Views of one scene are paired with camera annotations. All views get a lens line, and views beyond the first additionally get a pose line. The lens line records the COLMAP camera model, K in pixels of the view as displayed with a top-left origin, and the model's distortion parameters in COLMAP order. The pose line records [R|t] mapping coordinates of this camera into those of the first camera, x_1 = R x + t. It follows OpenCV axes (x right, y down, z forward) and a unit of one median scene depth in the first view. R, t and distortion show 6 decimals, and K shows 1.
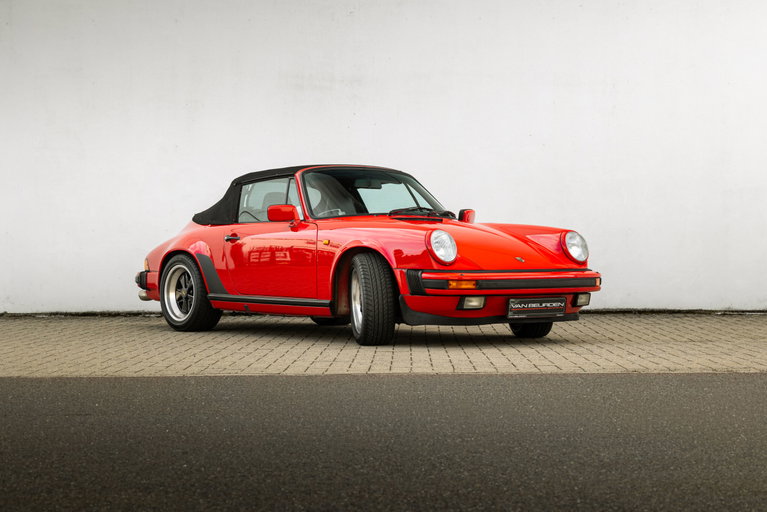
lens RADIAL K [[1513.2, 0, 383.5], [0, 1513.2, 256.0], [0, 0, 1]] dist [-0.010401, 0.013897]
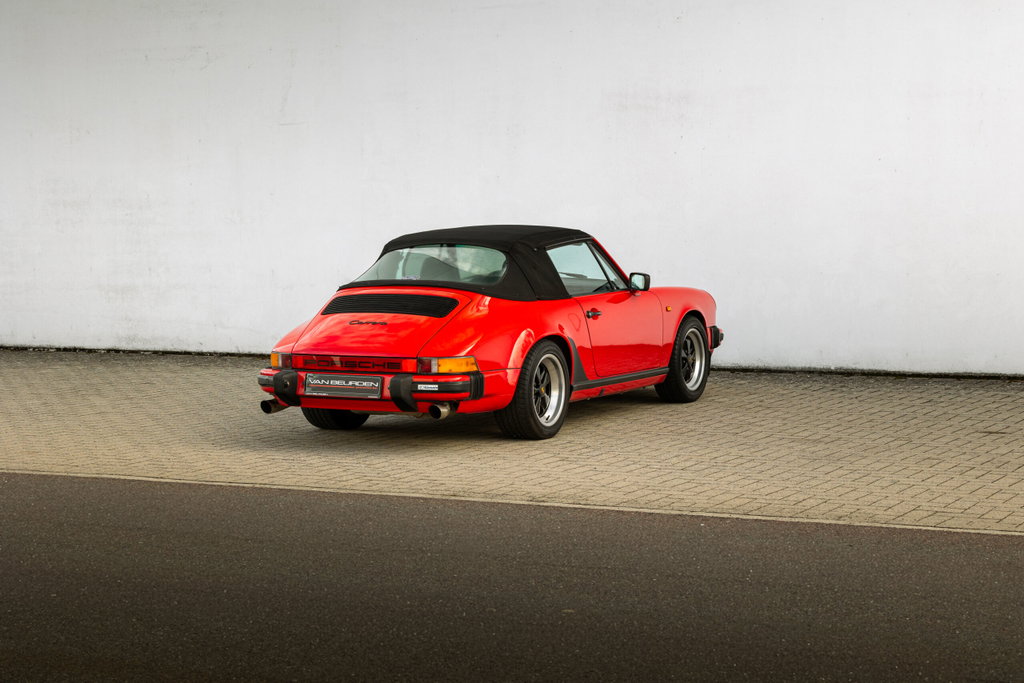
lens RADIAL K [[2020.2, 0, 512.0], [0, 2020.2, 341.5], [0, 0, 1]] dist [-0.010401, 0.013897]
pose [[0.896344, 0.024774, -0.442666, 0.498306], [0.007672, 0.997421, 0.071357, -0.074748], [0.443292, -0.067357, 0.893843, -0.092870]]
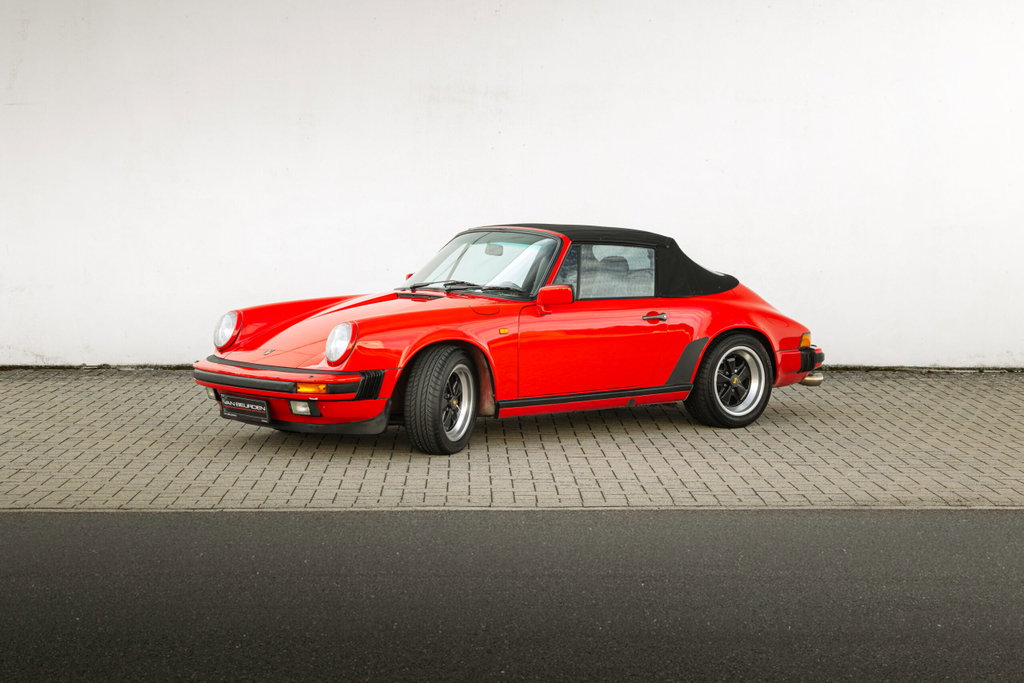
lens RADIAL K [[2020.2, 0, 512.0], [0, 2020.2, 341.5], [0, 0, 1]] dist [-0.010401, 0.013897]
pose [[0.999243, 0.005744, 0.038484, -0.067650], [-0.008654, 0.997079, 0.075887, -0.077868], [-0.037936, -0.076162, 0.996374, -0.161012]]
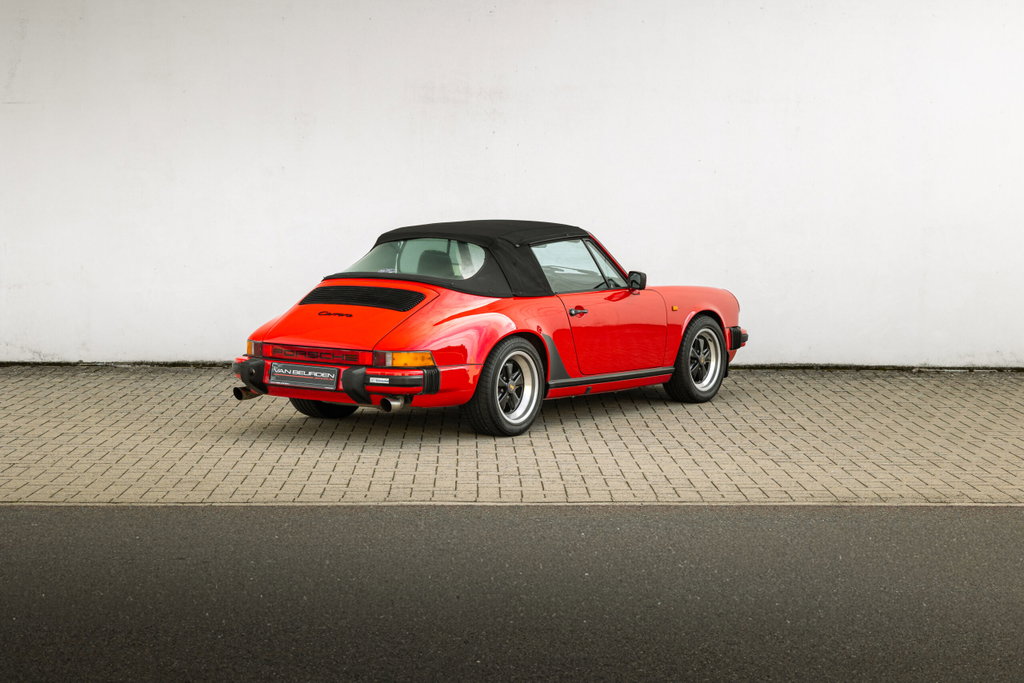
lens RADIAL K [[2020.2, 0, 512.0], [0, 2020.2, 341.5], [0, 0, 1]] dist [-0.010401, 0.013897]
pose [[0.999303, 0.008805, 0.036290, -0.060421], [-0.011552, 0.997027, 0.076188, -0.077924], [-0.035511, -0.076554, 0.996433, -0.172270]]
